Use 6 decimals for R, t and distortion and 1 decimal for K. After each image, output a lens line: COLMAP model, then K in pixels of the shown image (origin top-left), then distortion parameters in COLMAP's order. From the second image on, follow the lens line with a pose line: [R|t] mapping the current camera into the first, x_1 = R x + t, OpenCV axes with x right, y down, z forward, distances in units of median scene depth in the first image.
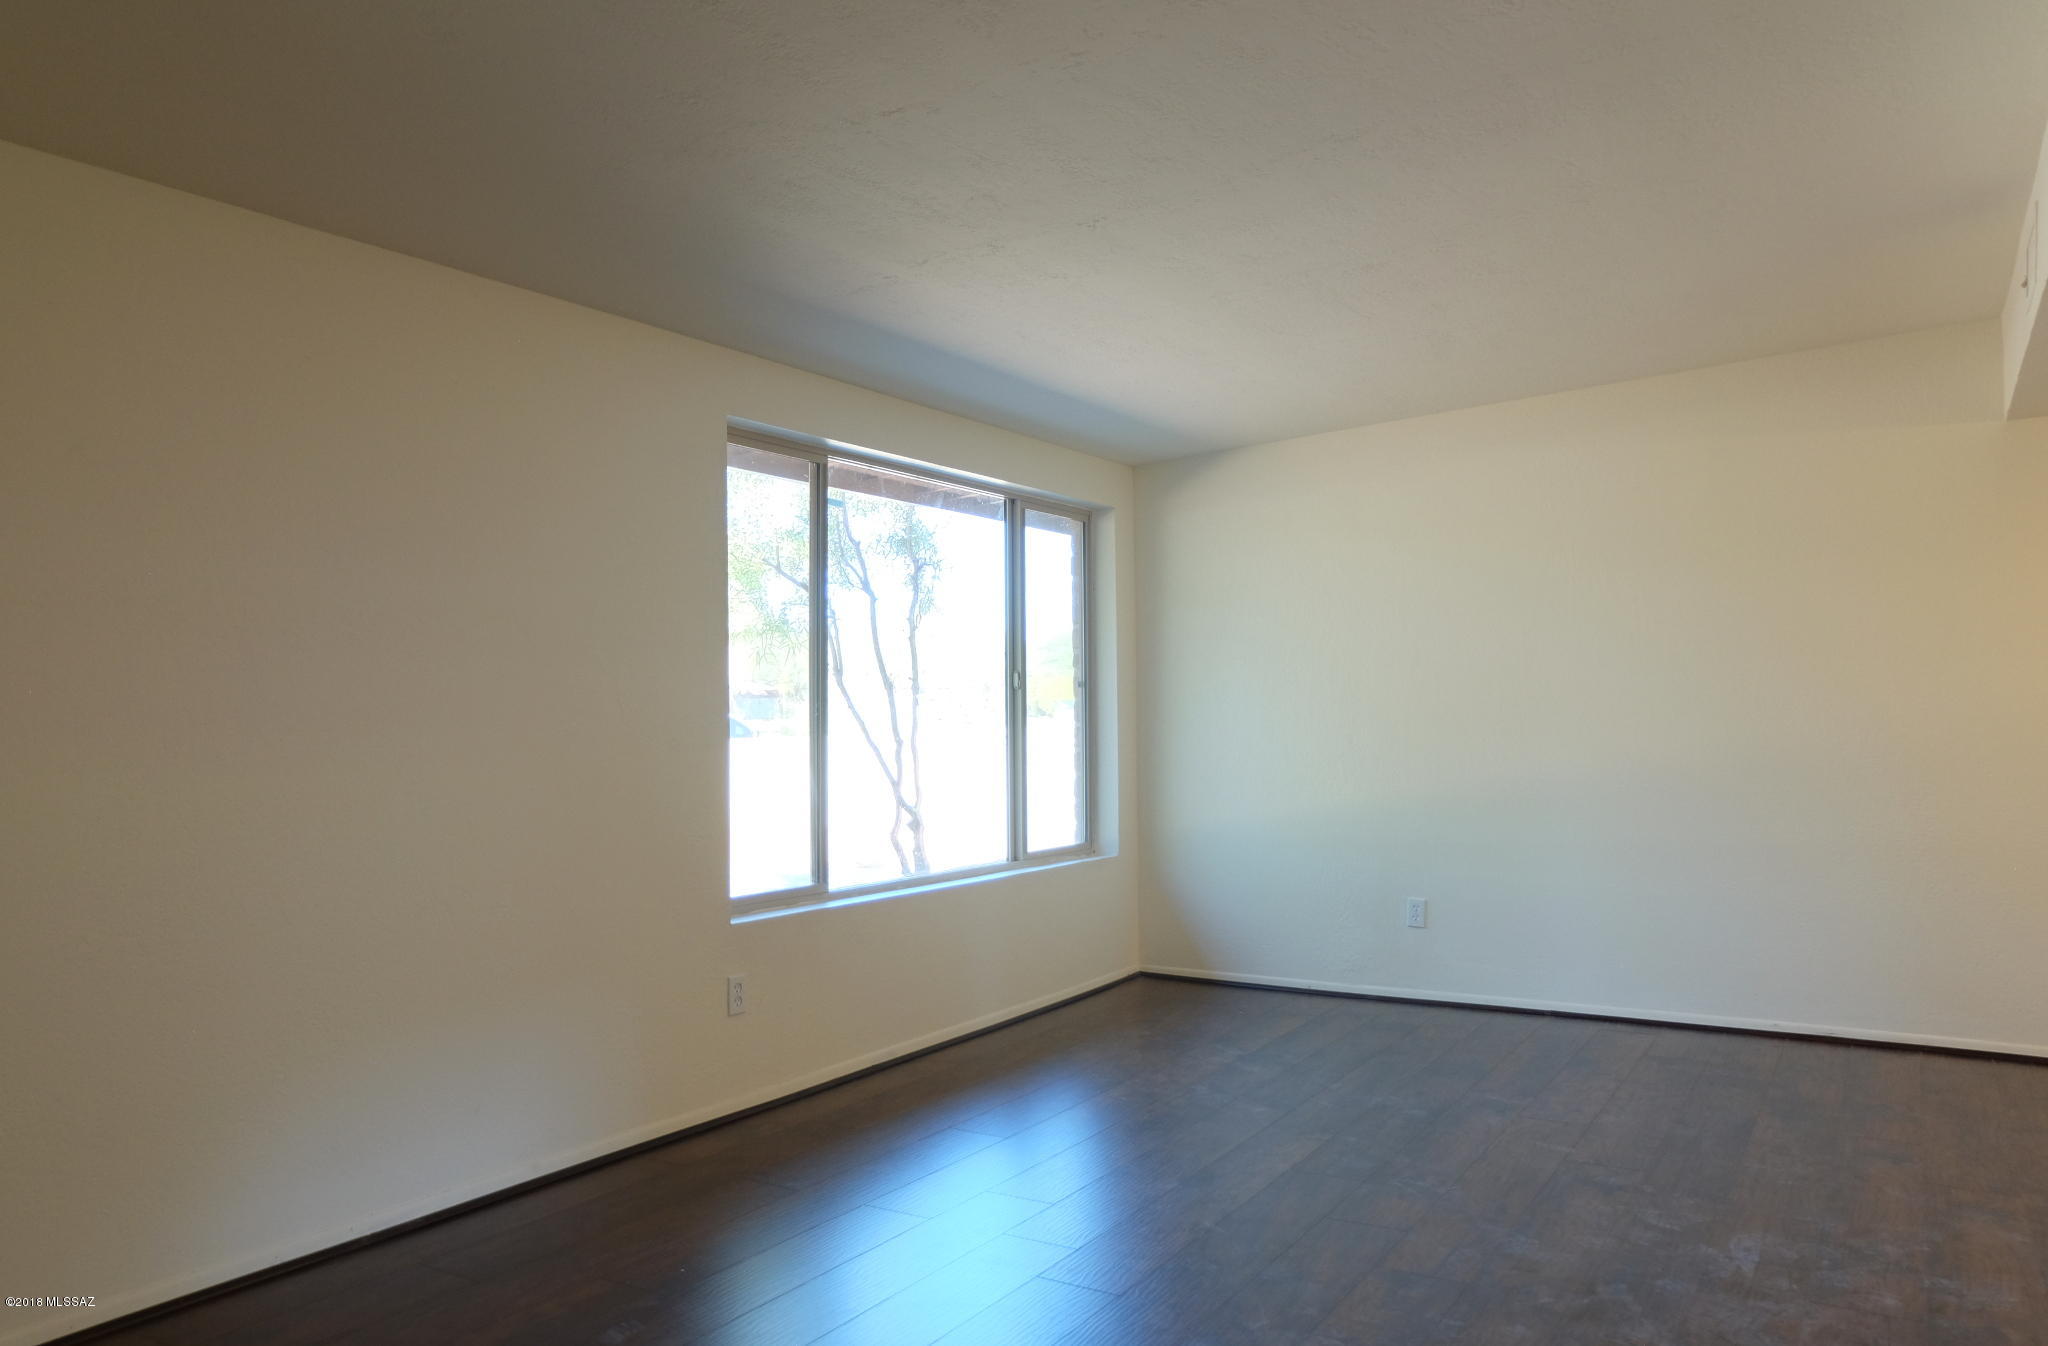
lens RADIAL K [[1460.5, 0, 1025.7], [0, 1460.5, 677.5], [0, 0, 1]] dist [-0.023026, 0.020380]
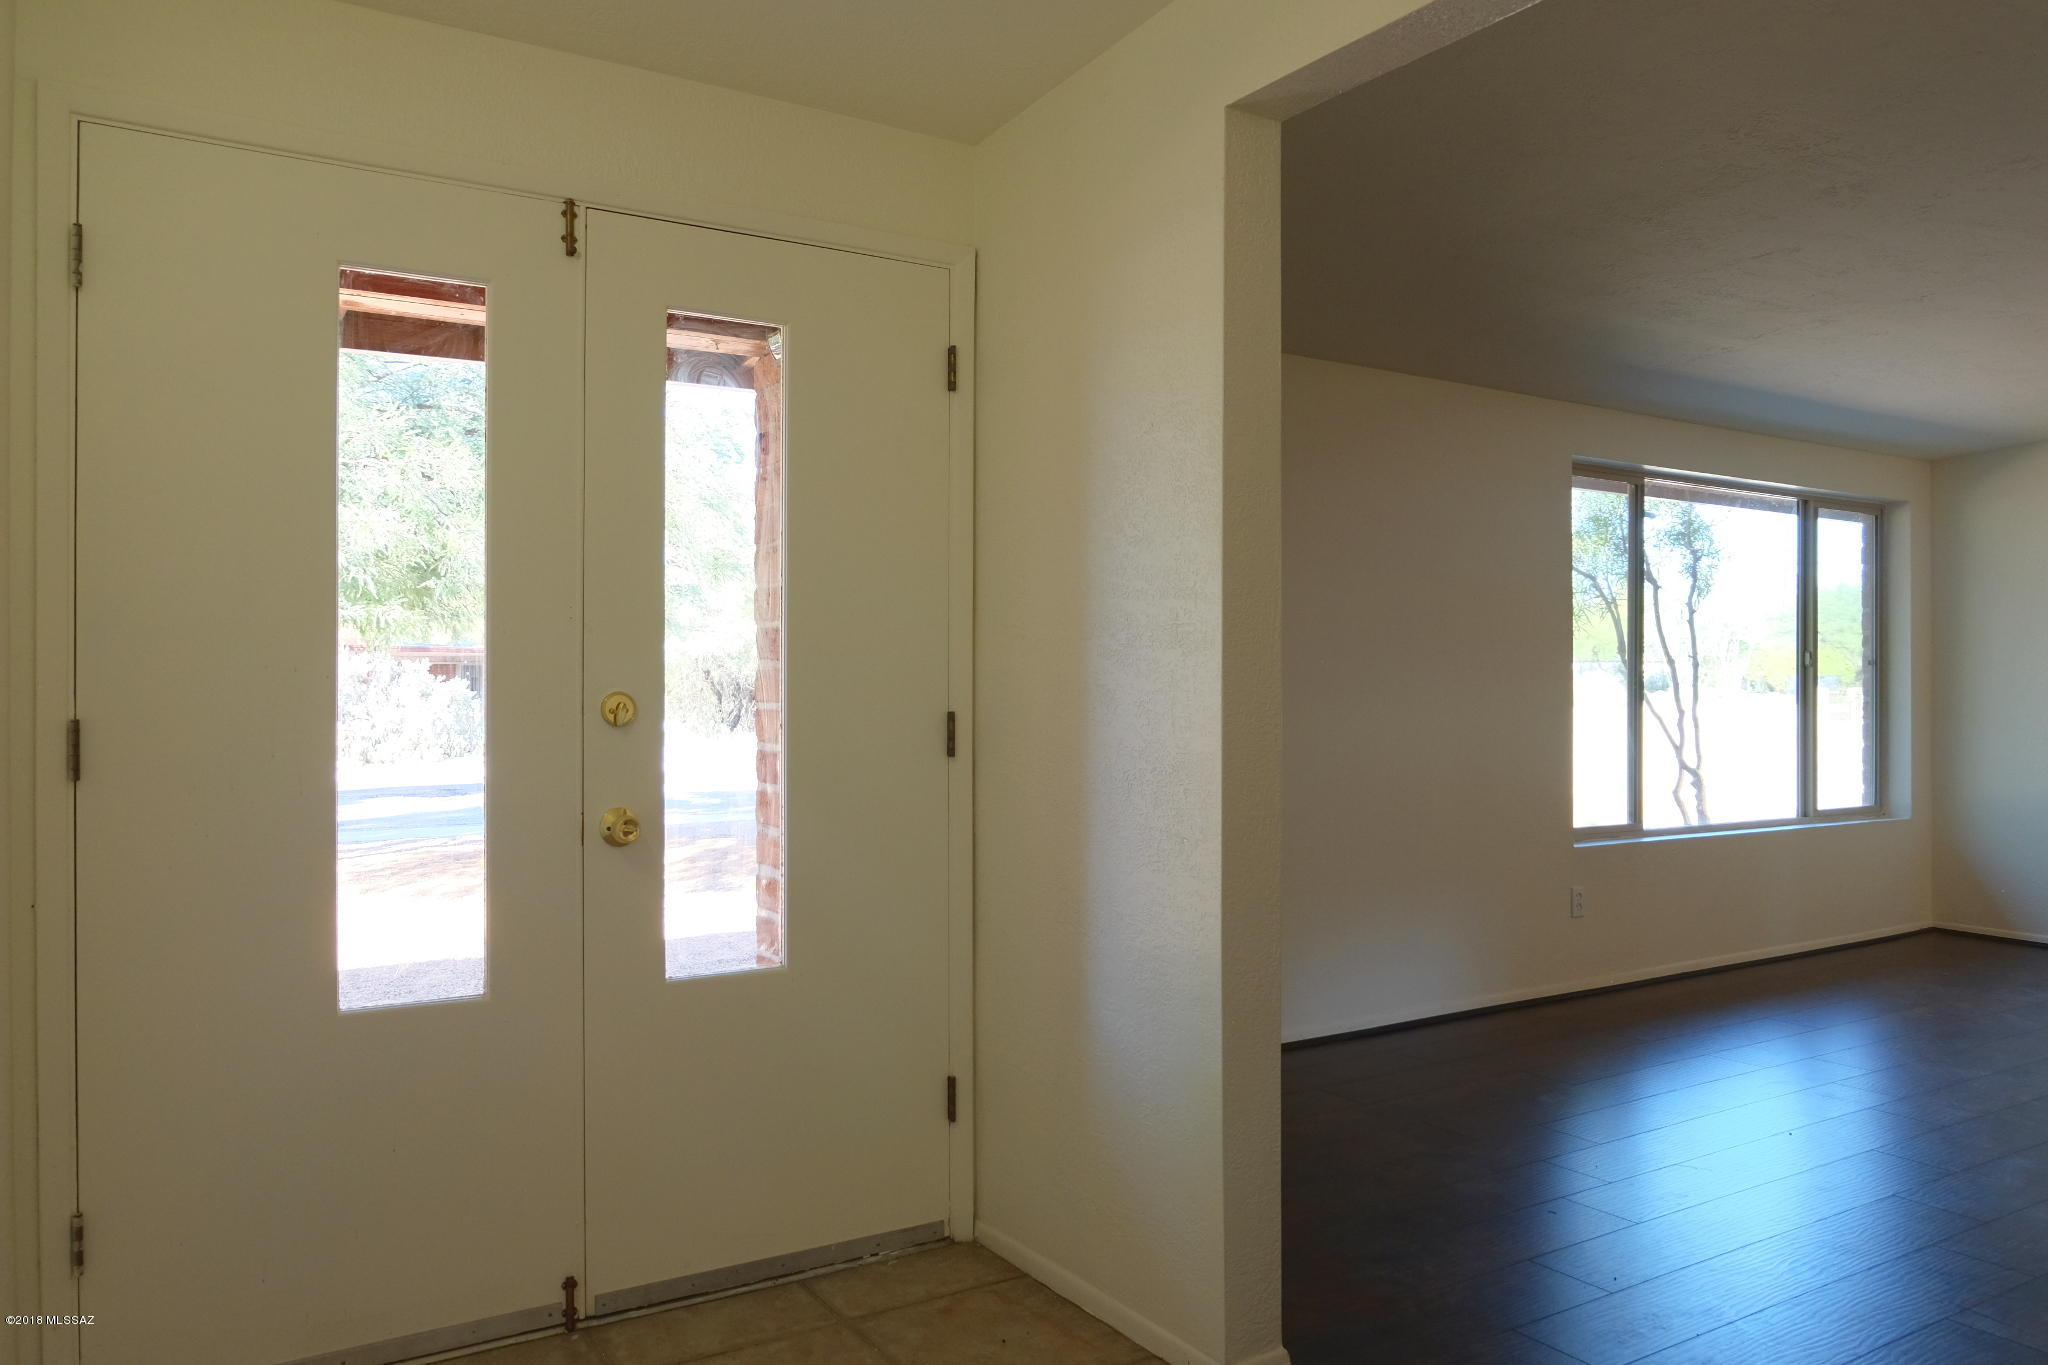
lens RADIAL K [[1460.5, 0, 968.7], [0, 1460.5, 680.4], [0, 0, 1]] dist [-0.023026, 0.020380]
pose [[0.886483, 0.006704, -0.462713, -0.059790], [0.002856, 0.999797, 0.019956, -0.005541], [0.462753, -0.019012, 0.886283, -0.294592]]
